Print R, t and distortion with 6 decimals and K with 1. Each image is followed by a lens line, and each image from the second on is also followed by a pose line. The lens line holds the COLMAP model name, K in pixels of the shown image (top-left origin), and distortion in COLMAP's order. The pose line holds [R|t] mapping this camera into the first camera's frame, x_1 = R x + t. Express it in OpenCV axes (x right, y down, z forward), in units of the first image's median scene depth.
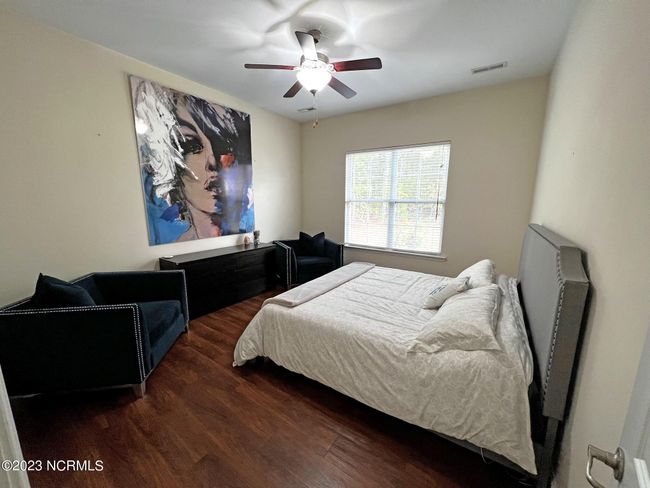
lens RADIAL K [[258.6, 0, 323.3], [0, 258.6, 244.4], [0, 0, 1]] dist [-0.001287, 0.000403]
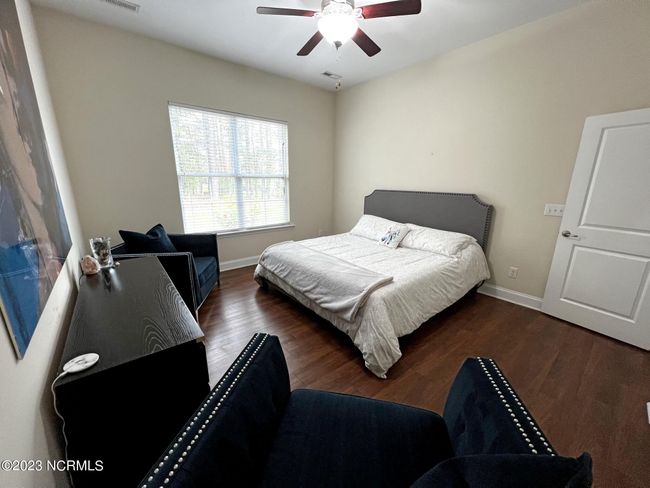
lens RADIAL K [[258.6, 0, 325.0], [0, 258.6, 245.3], [0, 0, 1]] dist [-0.001287, 0.000403]
pose [[0.285089, -0.241167, 0.927665, -0.596849], [0.153641, 0.966813, 0.204128, -0.077635], [-0.946107, 0.084332, 0.312681, 0.491813]]
